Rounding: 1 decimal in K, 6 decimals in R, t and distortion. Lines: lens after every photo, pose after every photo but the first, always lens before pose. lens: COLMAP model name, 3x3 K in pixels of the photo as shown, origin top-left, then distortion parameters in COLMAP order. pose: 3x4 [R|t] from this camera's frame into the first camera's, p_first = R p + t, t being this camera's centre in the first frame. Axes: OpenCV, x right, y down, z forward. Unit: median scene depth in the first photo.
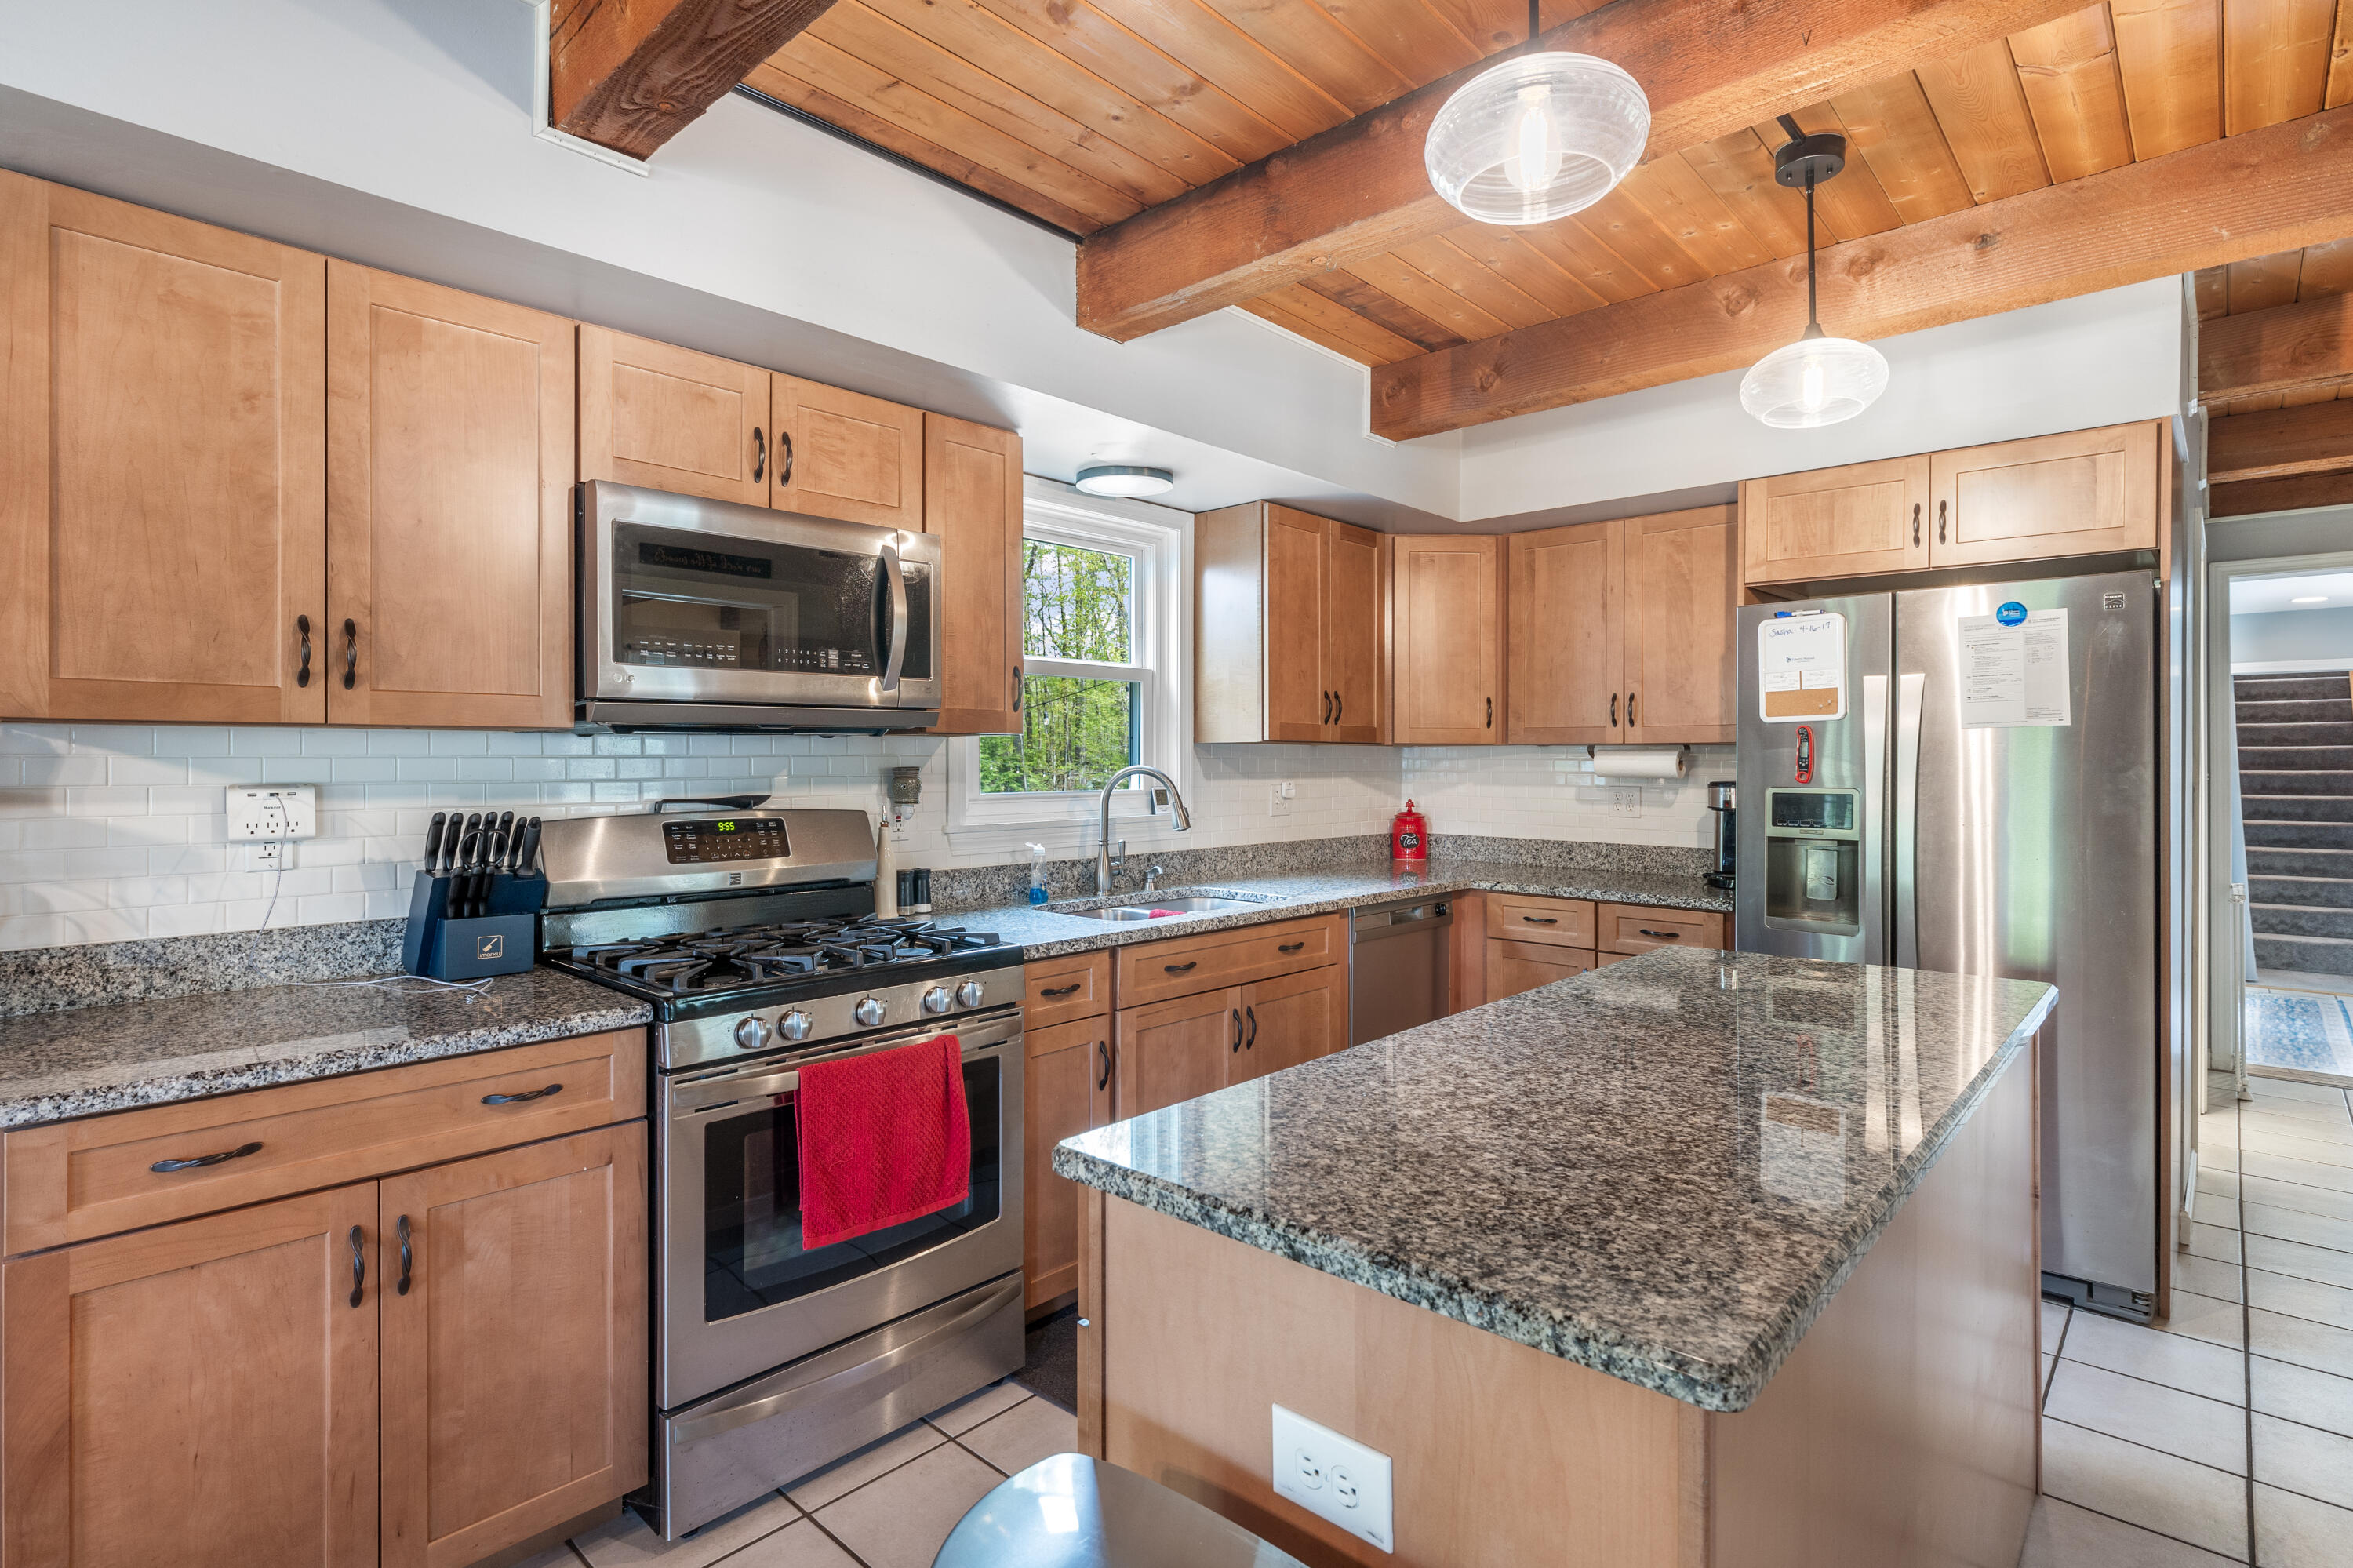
lens RADIAL K [[1151.4, 0, 1173.4], [0, 1151.4, 777.3], [0, 0, 1]] dist [-0.000586, -0.000335]
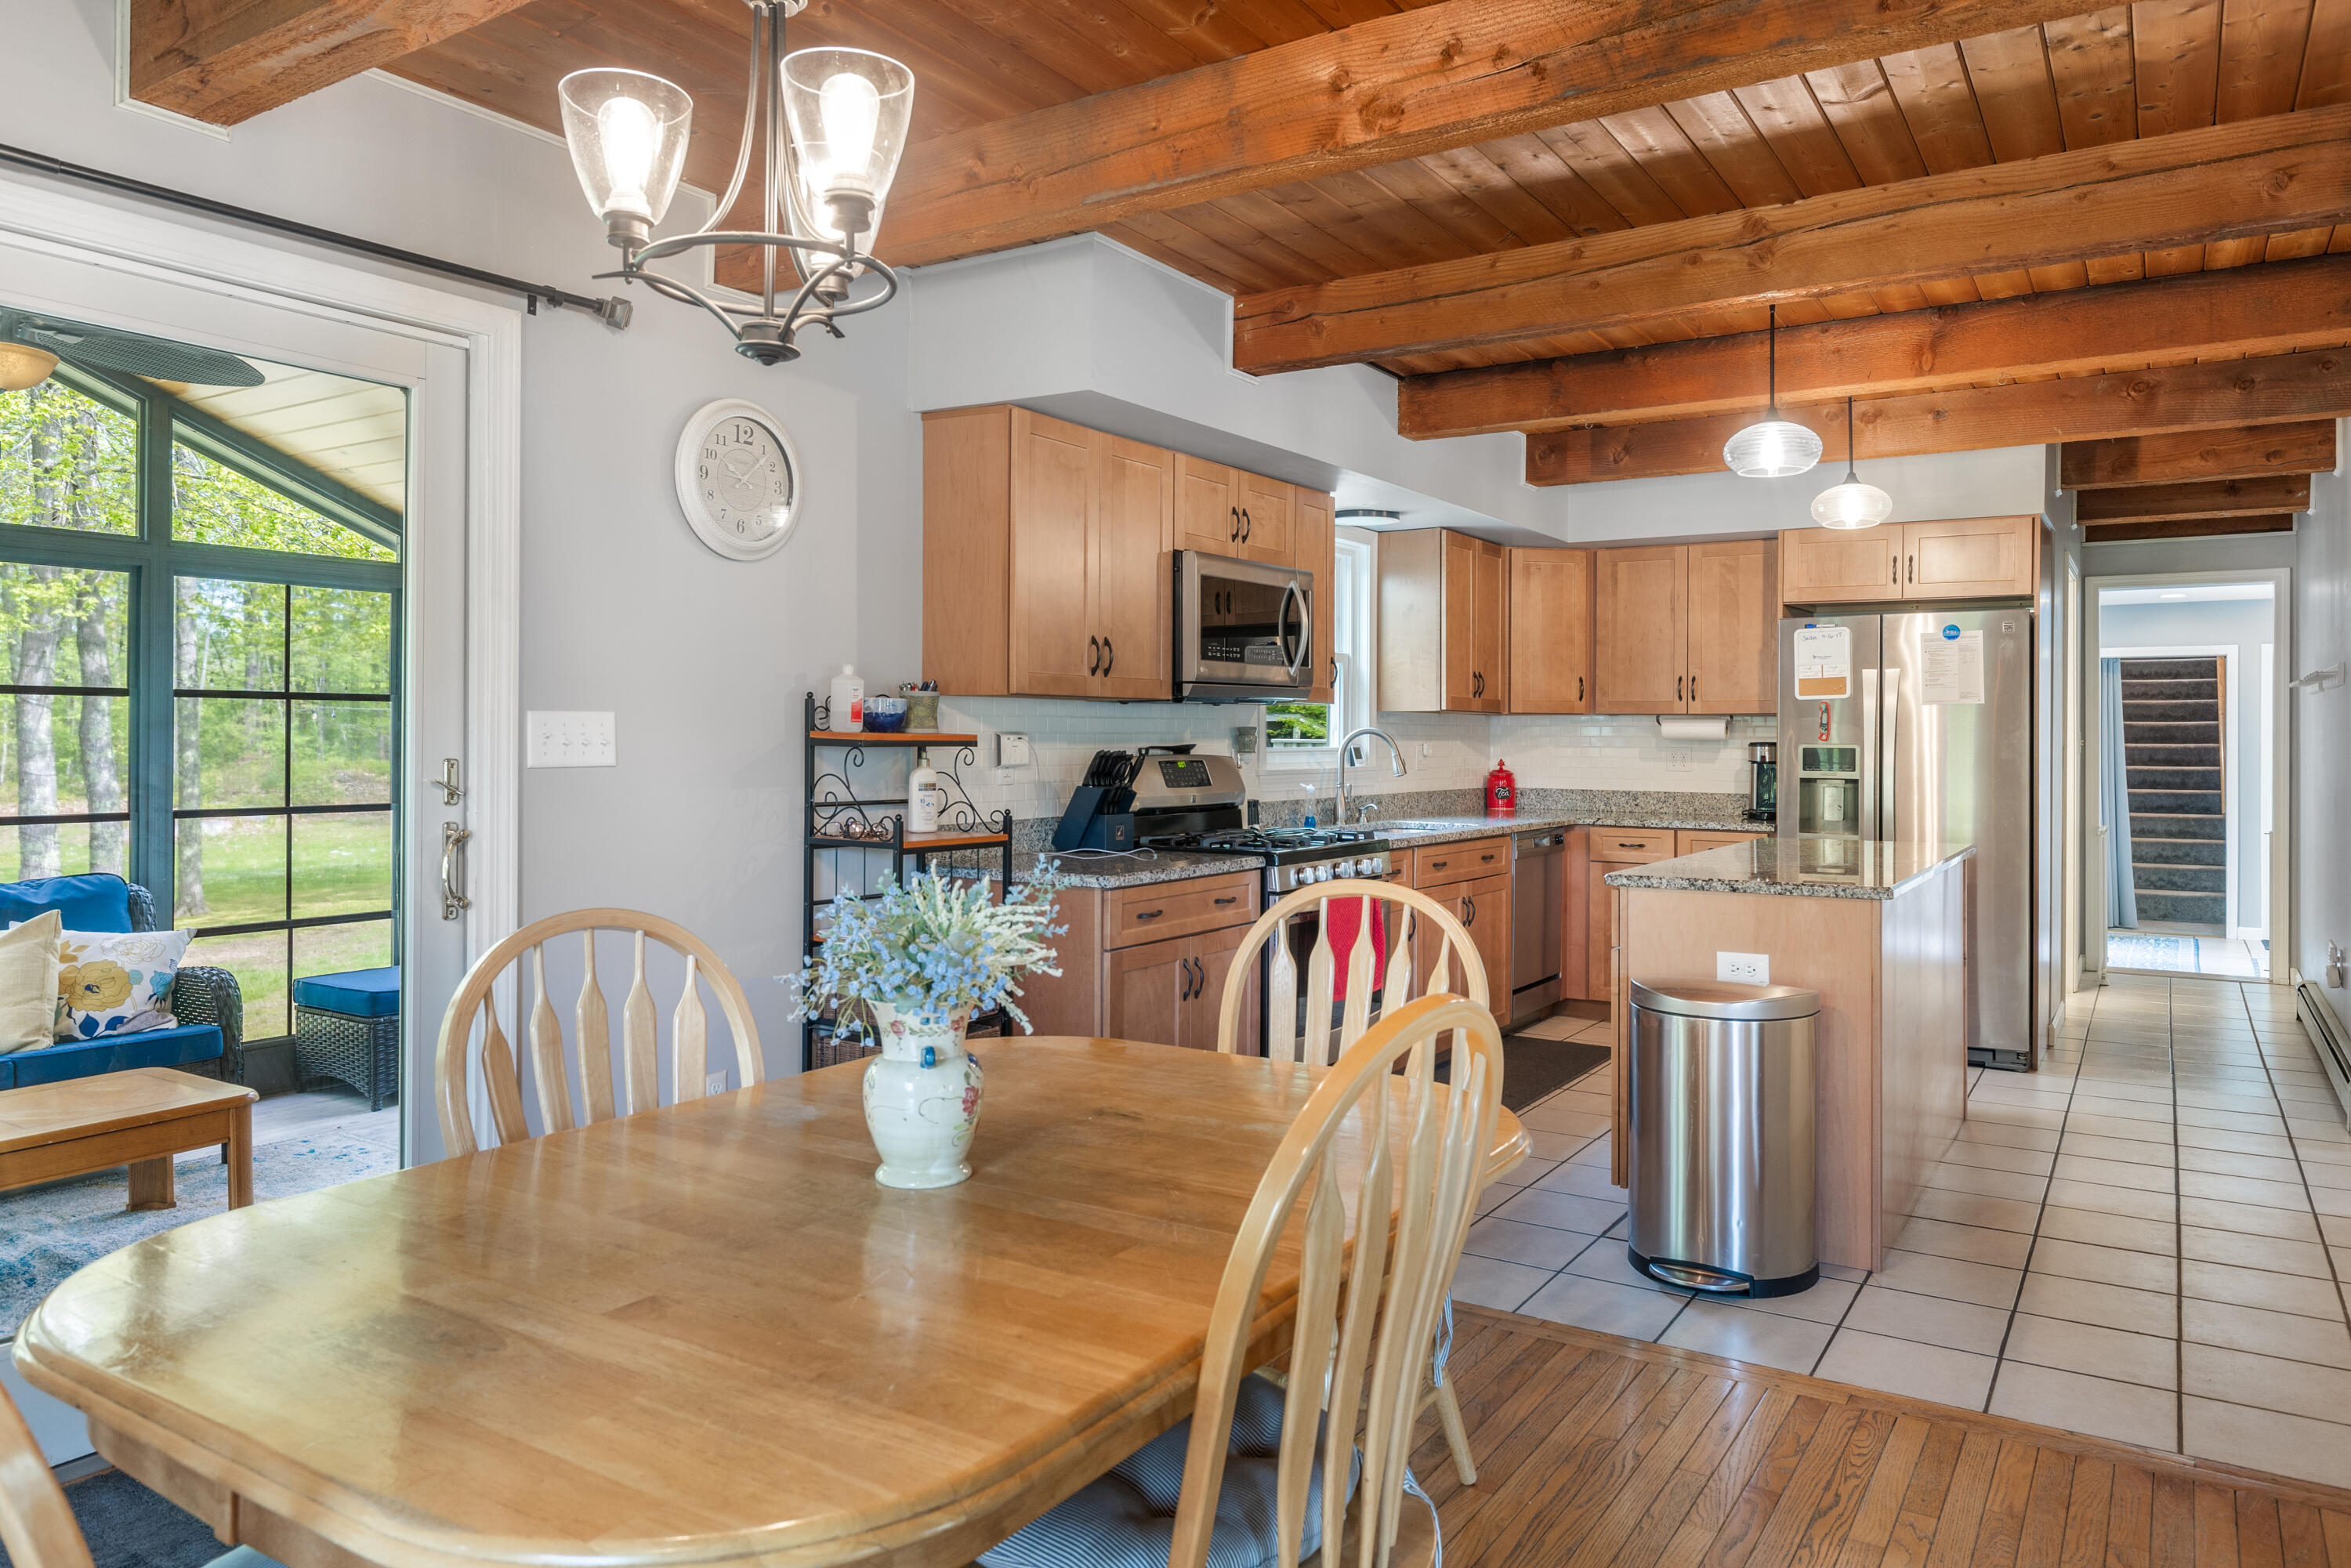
lens RADIAL K [[1559.2, 0, 1176.5], [0, 1559.2, 767.4], [0, 0, 1]] dist [-0.005741, -0.002339]
pose [[0.984526, 0.000116, 0.175241, -0.528489], [-0.000939, 0.999989, 0.004611, 0.025968], [-0.175238, -0.004704, 0.984515, -0.699769]]
